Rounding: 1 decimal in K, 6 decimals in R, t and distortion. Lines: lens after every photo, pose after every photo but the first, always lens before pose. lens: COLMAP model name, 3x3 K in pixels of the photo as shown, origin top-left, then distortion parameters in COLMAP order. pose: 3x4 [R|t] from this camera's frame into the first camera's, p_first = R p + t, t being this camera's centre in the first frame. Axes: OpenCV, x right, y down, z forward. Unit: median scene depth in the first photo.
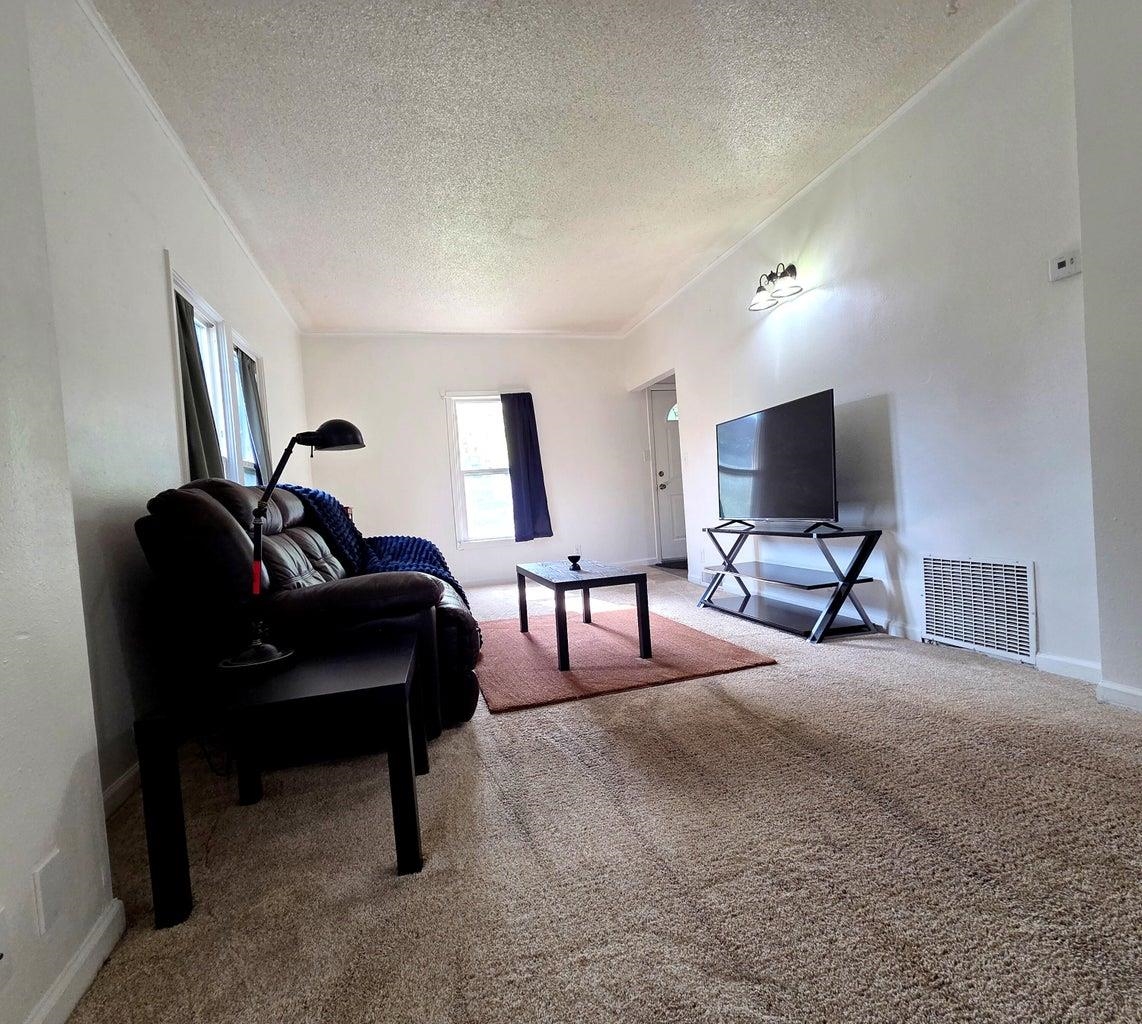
lens RADIAL K [[556.9, 0, 571.0], [0, 556.9, 512.0], [0, 0, 1]] dist [0.001329, -0.001342]
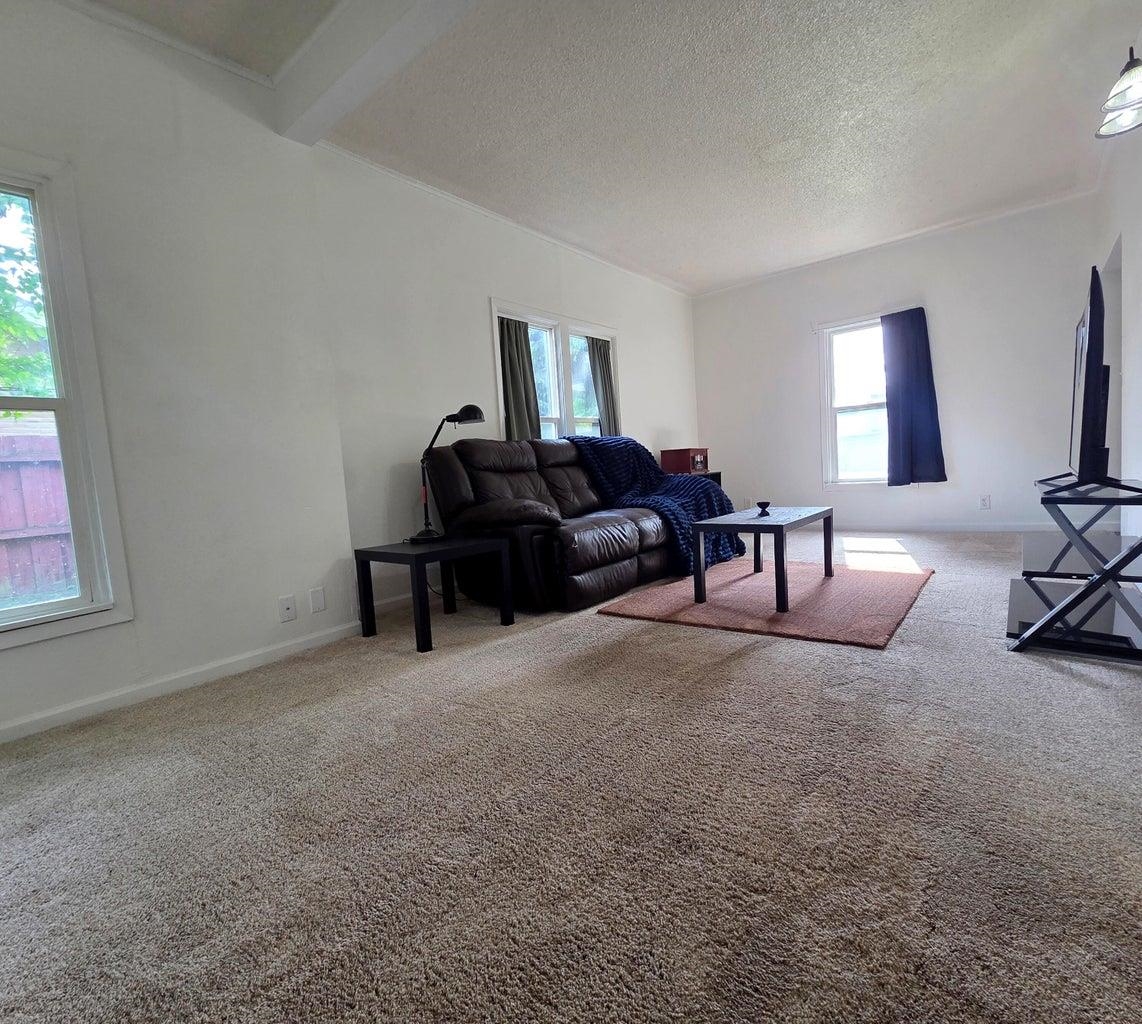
lens RADIAL K [[556.9, 0, 571.0], [0, 556.9, 512.0], [0, 0, 1]] dist [0.001329, -0.001342]
pose [[0.583714, 0.092208, -0.806707, 0.642065], [0.005356, 0.993072, 0.117385, -0.023331], [0.811942, -0.072840, 0.579176, 0.148016]]
